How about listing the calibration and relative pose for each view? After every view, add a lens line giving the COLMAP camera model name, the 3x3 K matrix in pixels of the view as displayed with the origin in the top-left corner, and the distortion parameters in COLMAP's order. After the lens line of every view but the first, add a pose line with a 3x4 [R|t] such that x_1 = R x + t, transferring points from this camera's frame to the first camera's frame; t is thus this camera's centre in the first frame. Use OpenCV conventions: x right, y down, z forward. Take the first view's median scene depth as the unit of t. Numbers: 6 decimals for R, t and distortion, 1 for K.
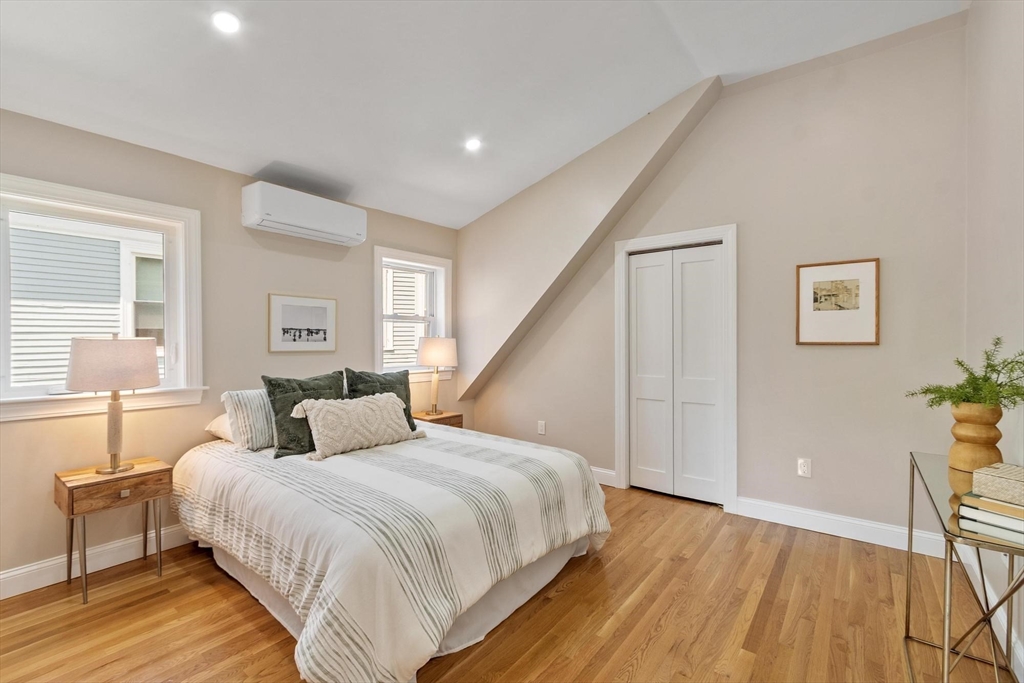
lens RADIAL K [[451.9, 0, 510.7], [0, 451.9, 341.9], [0, 0, 1]] dist [-0.004238, 0.001500]
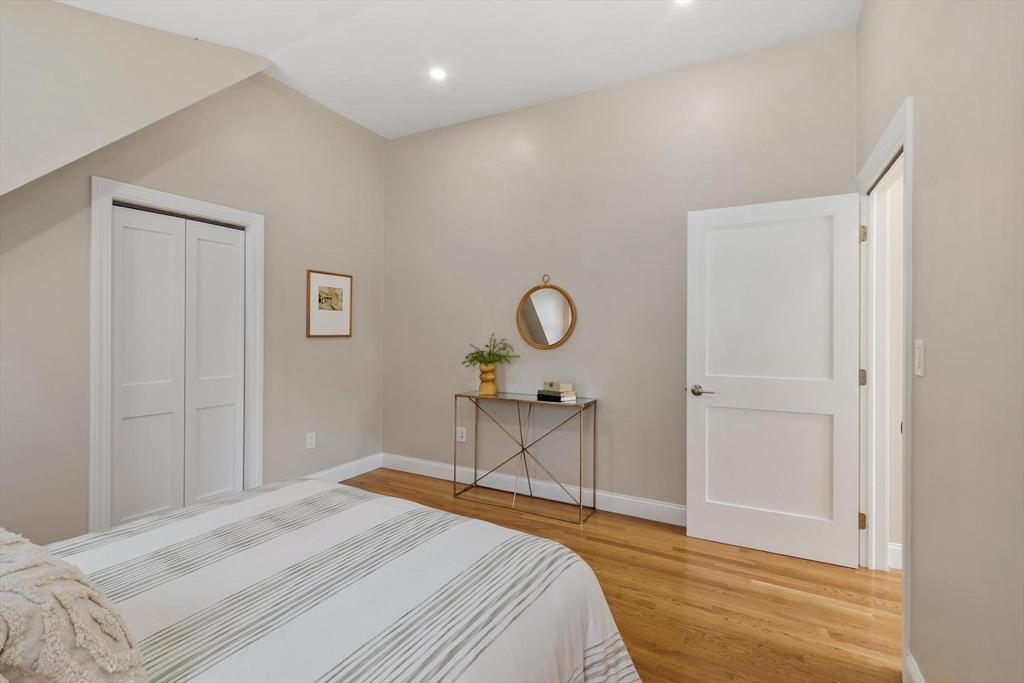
lens RADIAL K [[451.9, 0, 506.7], [0, 451.9, 336.6], [0, 0, 1]] dist [-0.004238, 0.001500]
pose [[-0.153261, -0.005894, 0.988168, -0.538353], [0.000497, 0.999982, 0.006041, -0.002065], [-0.988186, 0.001417, -0.153255, 0.599045]]
